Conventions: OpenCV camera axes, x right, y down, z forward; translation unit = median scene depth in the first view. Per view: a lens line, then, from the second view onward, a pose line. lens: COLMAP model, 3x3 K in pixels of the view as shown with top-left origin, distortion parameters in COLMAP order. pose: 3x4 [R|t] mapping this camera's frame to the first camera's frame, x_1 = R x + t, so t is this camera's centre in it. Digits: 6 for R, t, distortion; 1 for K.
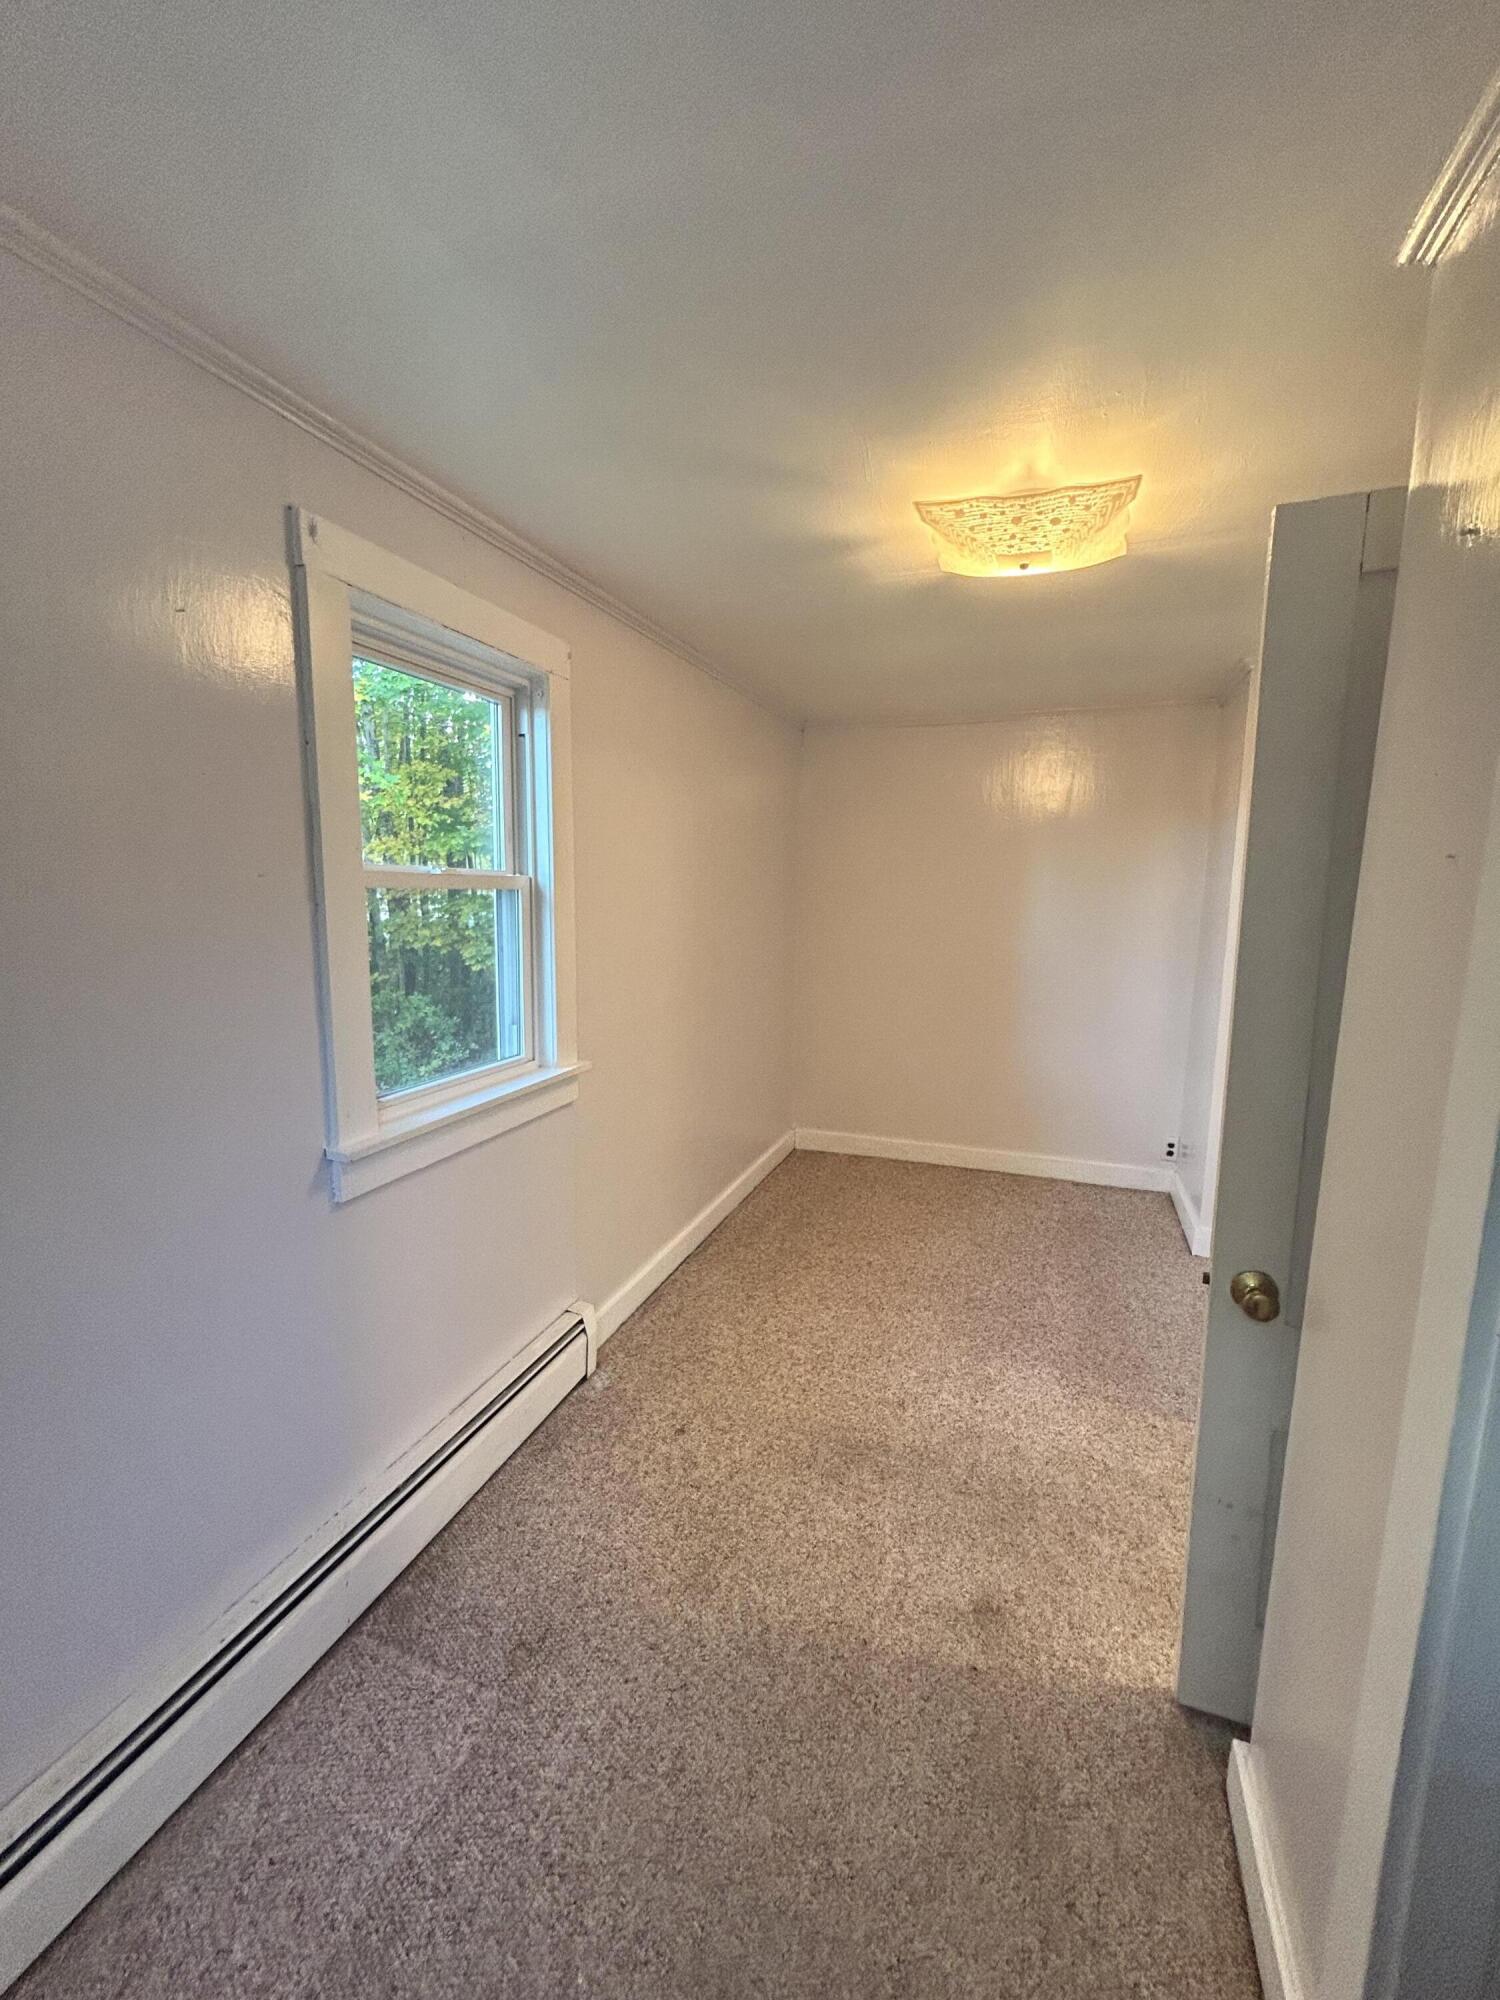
lens RADIAL K [[807.7, 0, 750.0], [0, 807.7, 1000.0], [0, 0, 1]] dist [-0.001063, 0.000038]
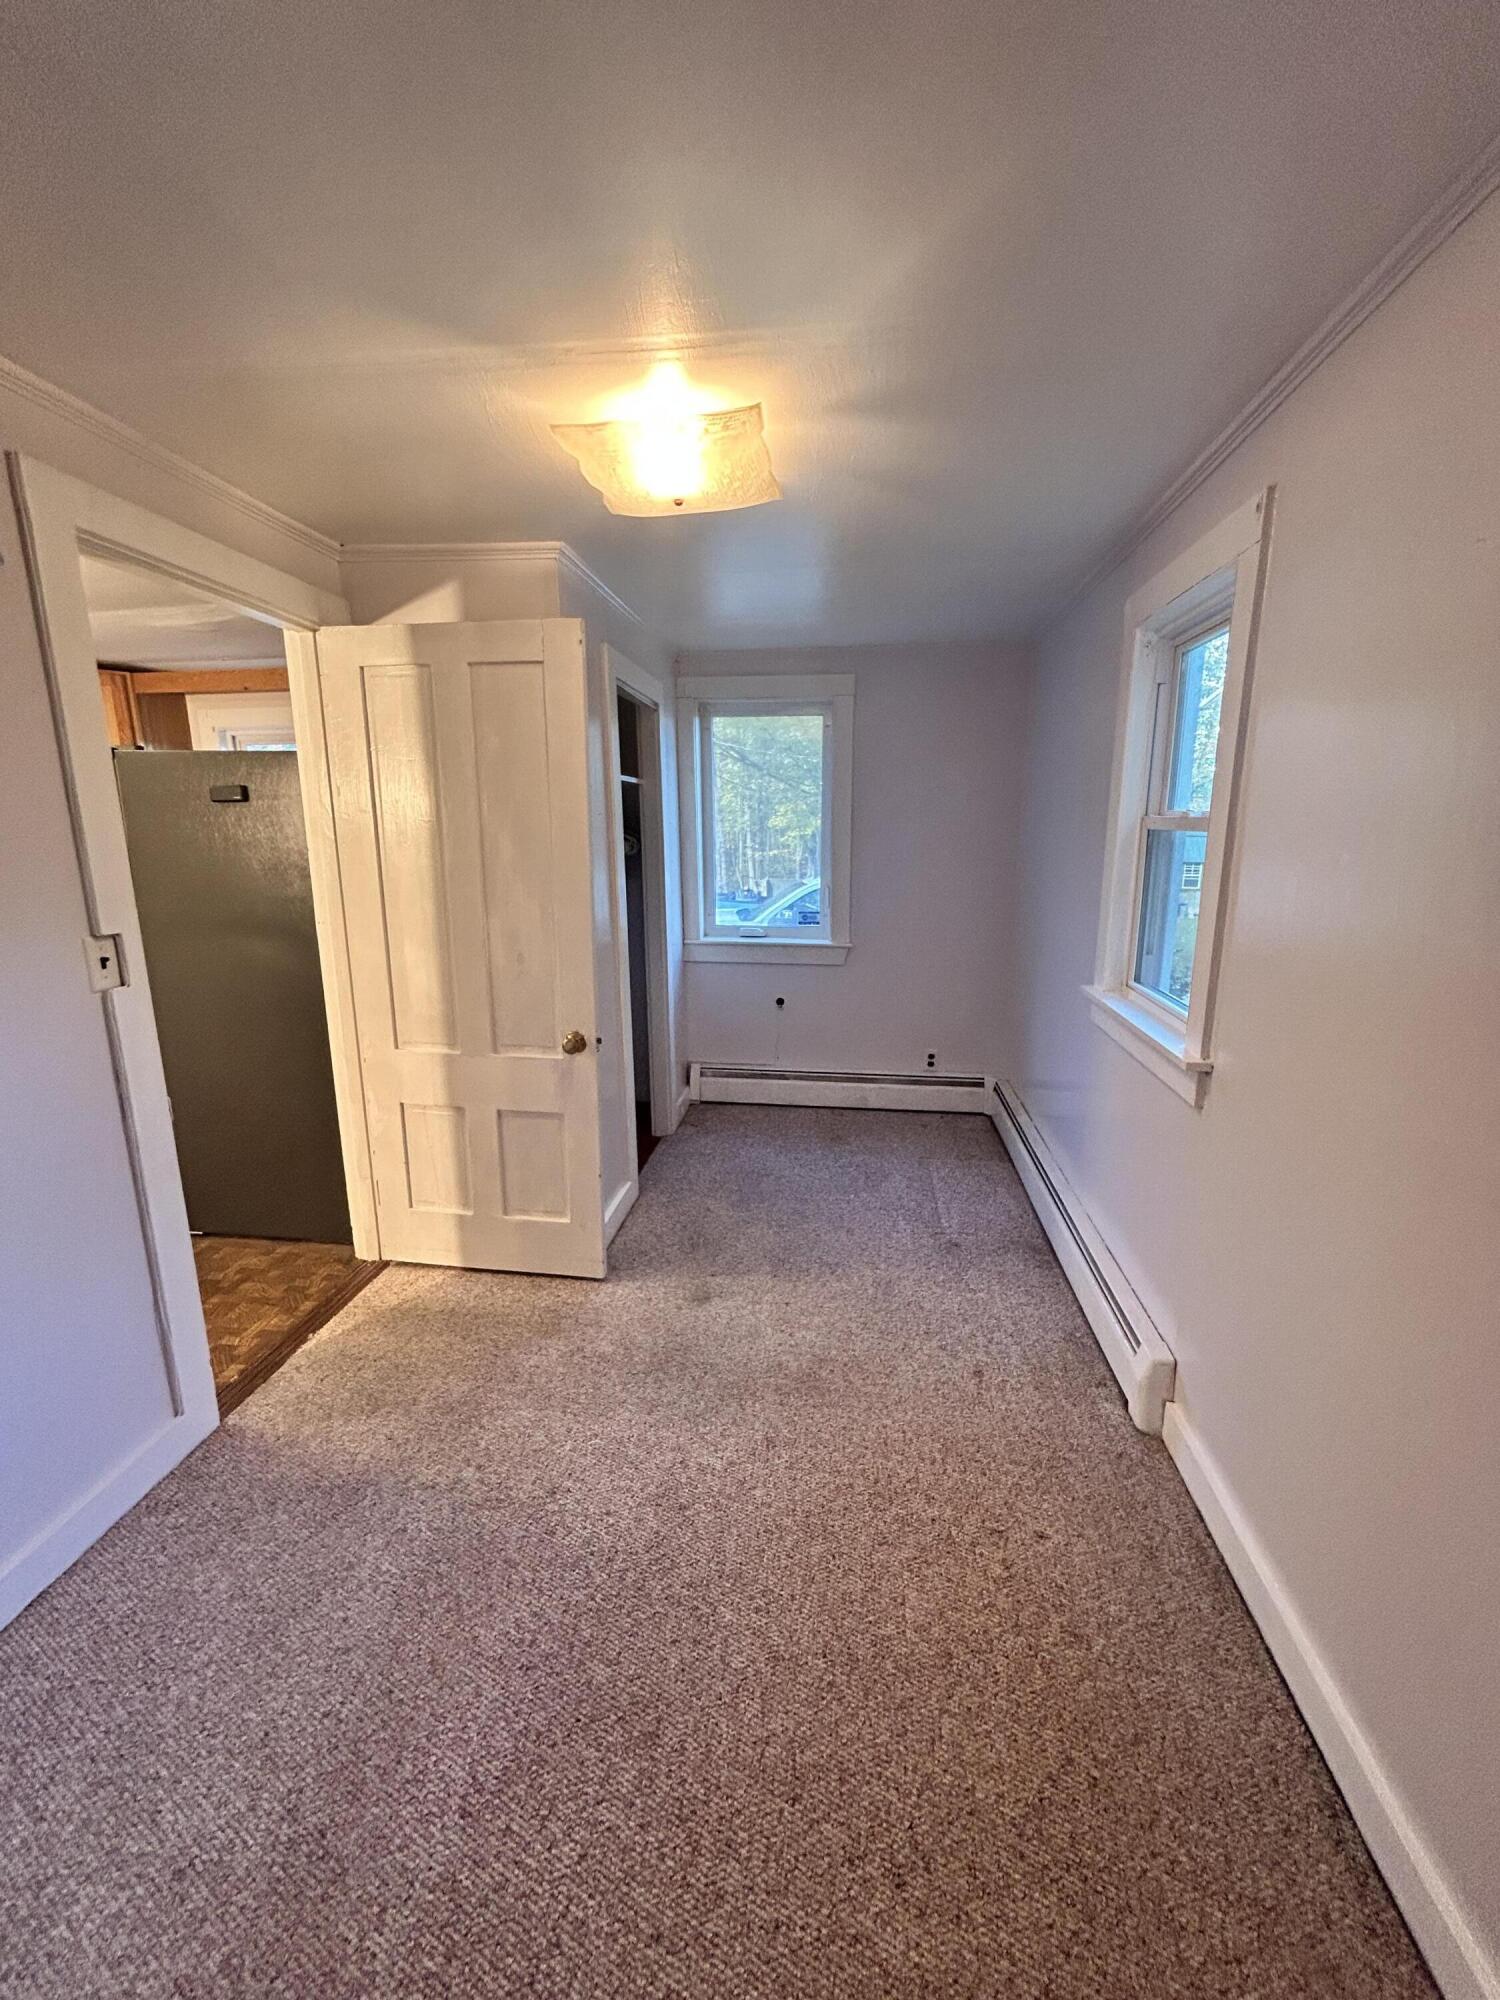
lens RADIAL K [[807.7, 0, 750.0], [0, 807.7, 1000.0], [0, 0, 1]] dist [-0.001063, 0.000038]
pose [[-0.973732, 0.045935, -0.223015, 0.474746], [-0.034864, 0.937812, 0.345388, -0.289706], [0.225012, 0.344091, -0.911576, 2.033599]]
